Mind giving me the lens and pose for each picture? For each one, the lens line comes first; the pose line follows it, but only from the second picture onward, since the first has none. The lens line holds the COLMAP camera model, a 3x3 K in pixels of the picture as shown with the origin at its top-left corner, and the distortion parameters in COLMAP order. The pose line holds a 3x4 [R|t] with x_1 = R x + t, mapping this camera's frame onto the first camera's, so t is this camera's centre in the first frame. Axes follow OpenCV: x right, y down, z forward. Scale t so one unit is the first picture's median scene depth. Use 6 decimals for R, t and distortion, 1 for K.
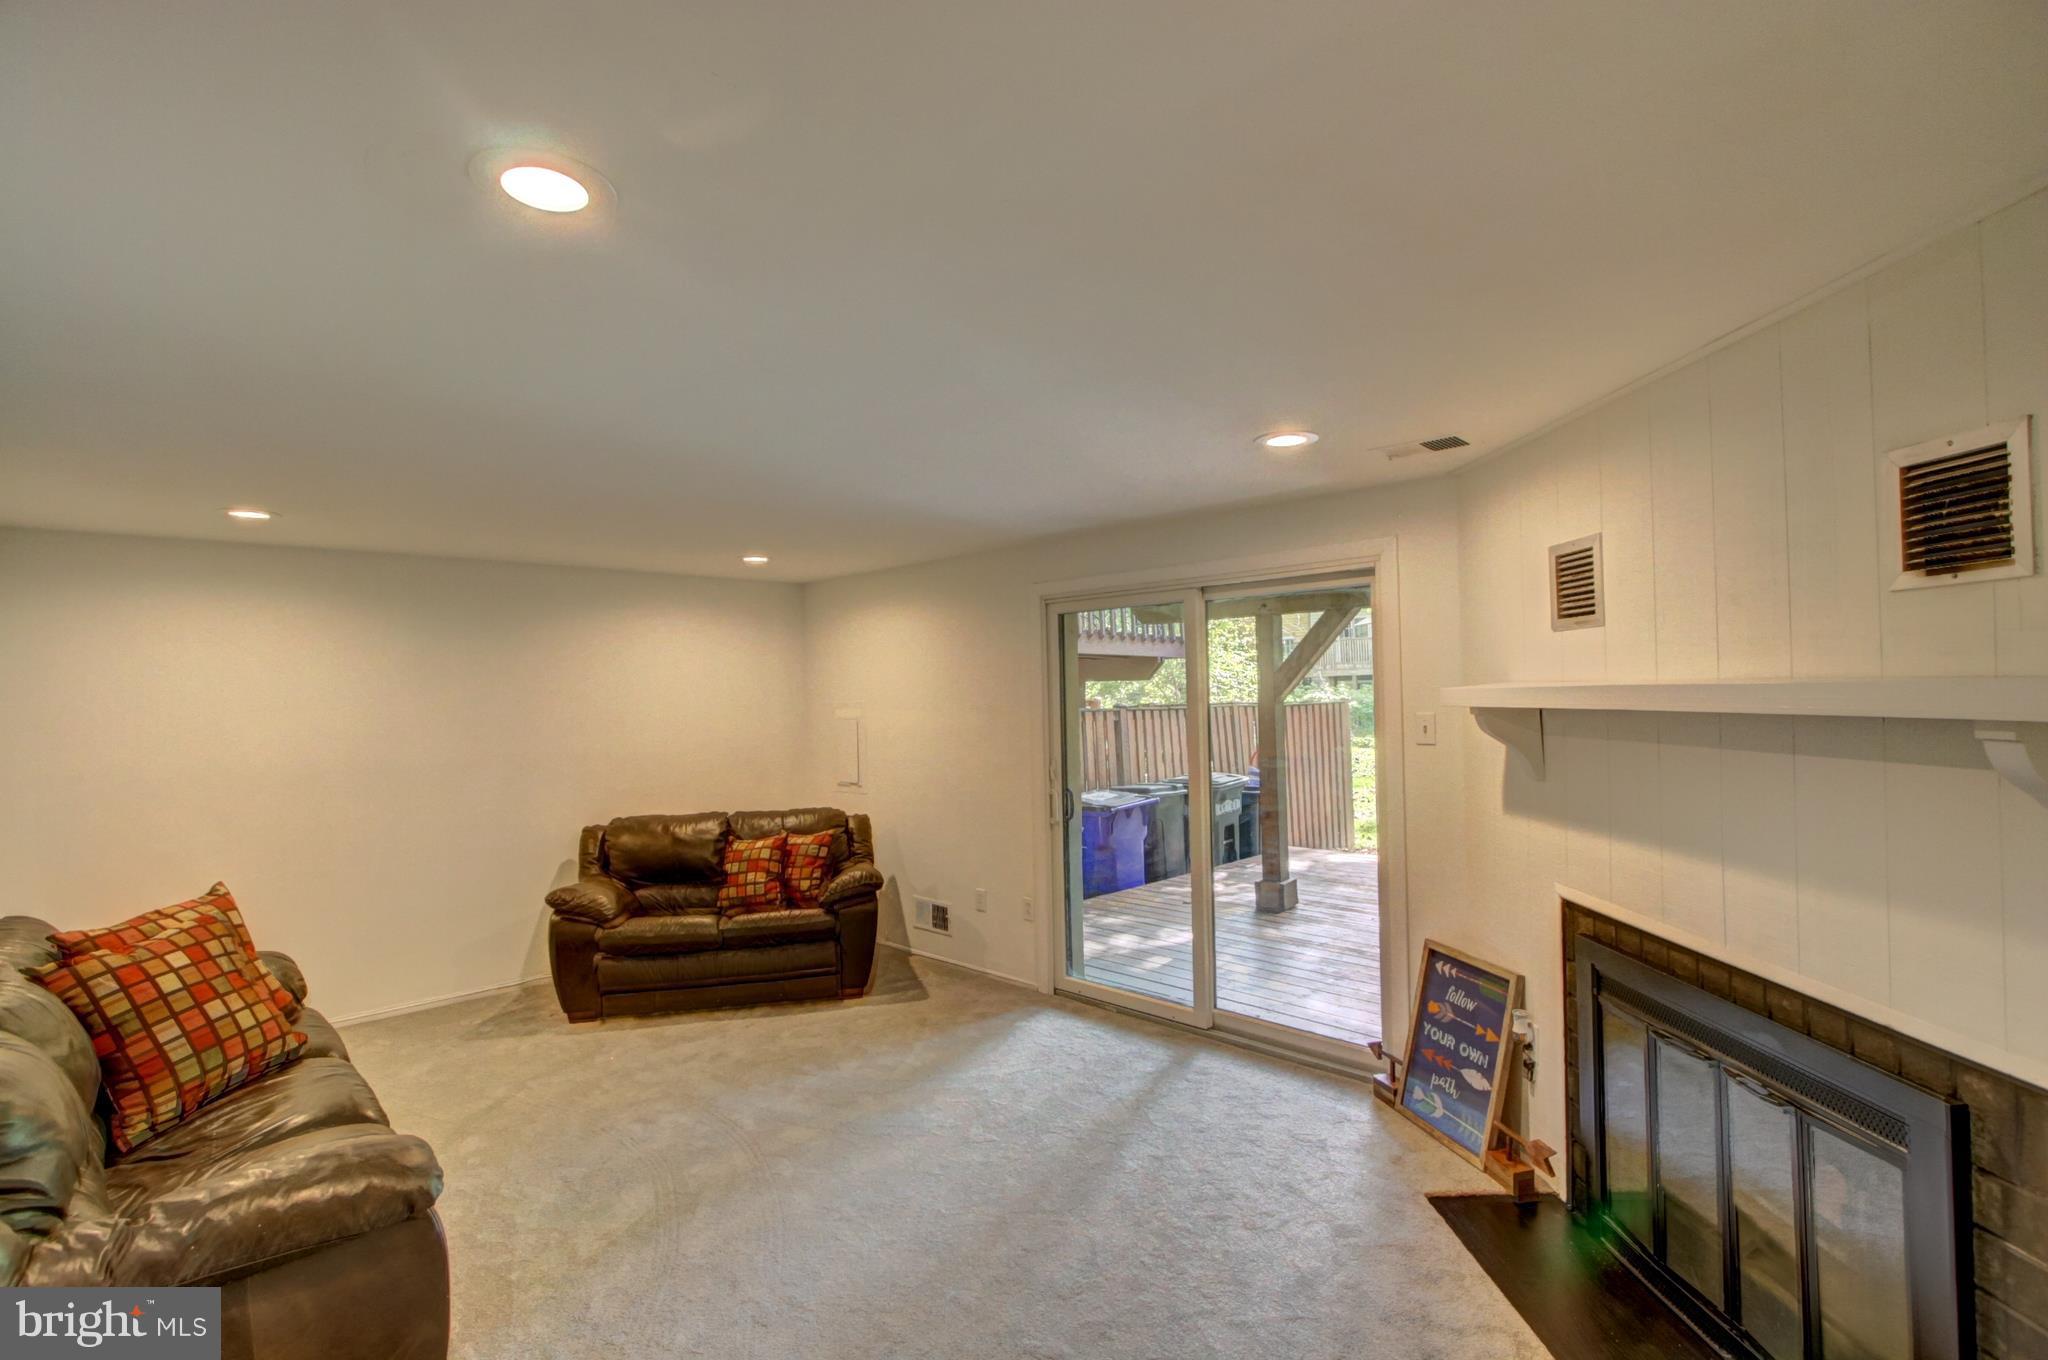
lens RADIAL K [[943.9, 0, 1031.4], [0, 943.9, 678.9], [0, 0, 1]] dist [-0.011518, 0.000353]
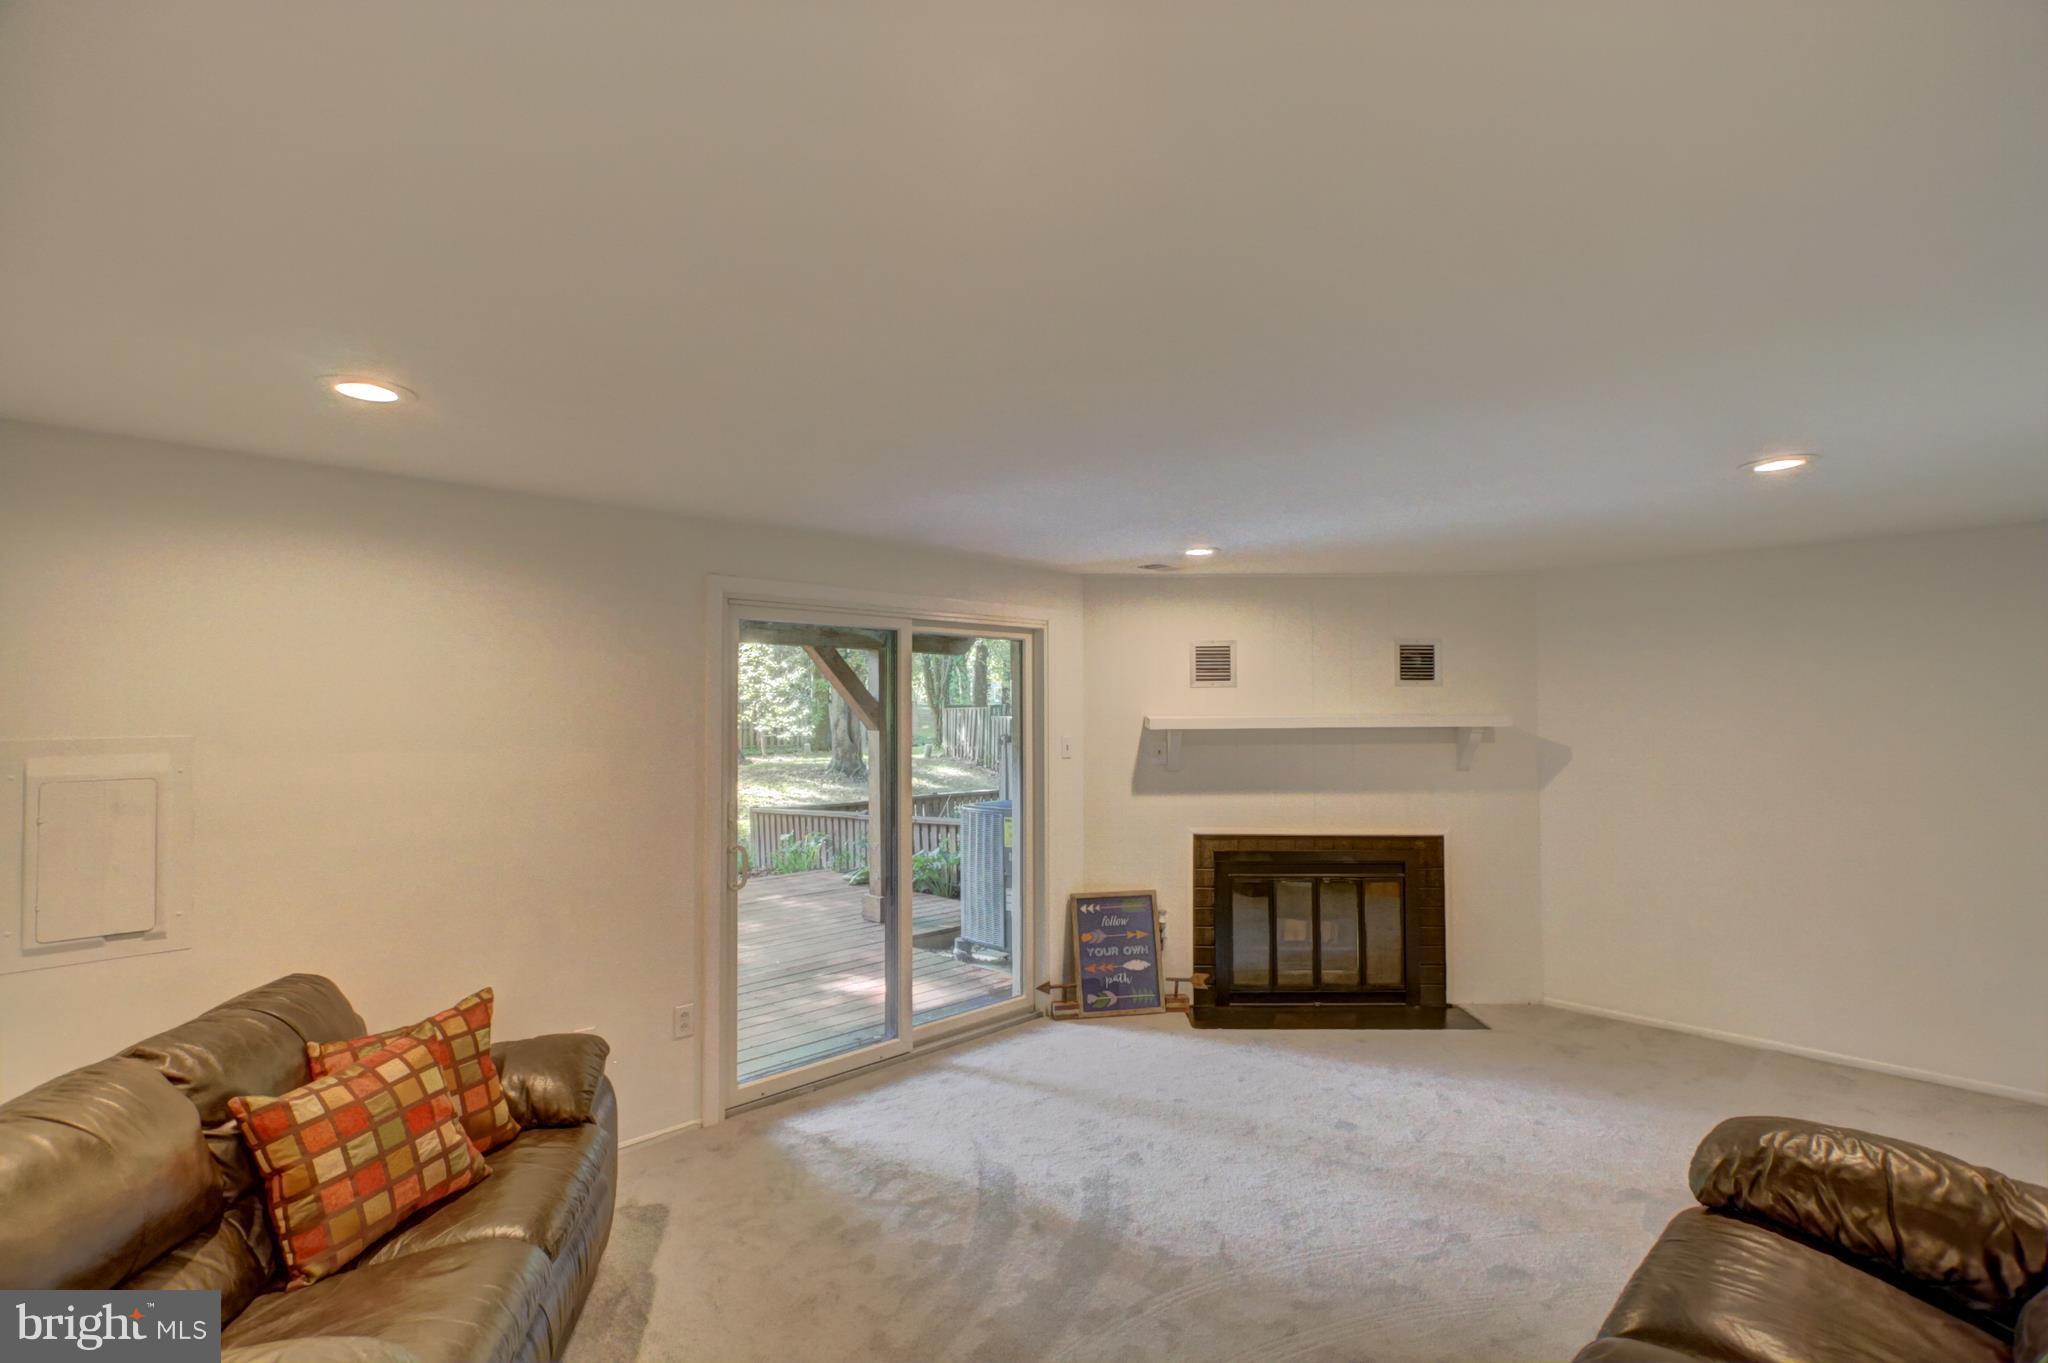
lens RADIAL K [[943.9, 0, 1031.4], [0, 943.9, 680.4], [0, 0, 1]] dist [-0.011518, 0.000353]
pose [[0.019896, 0.055877, 0.998239, -1.248087], [-0.011475, 0.998384, -0.055657, 0.041035], [-0.999736, -0.010347, 0.020505, 1.253958]]
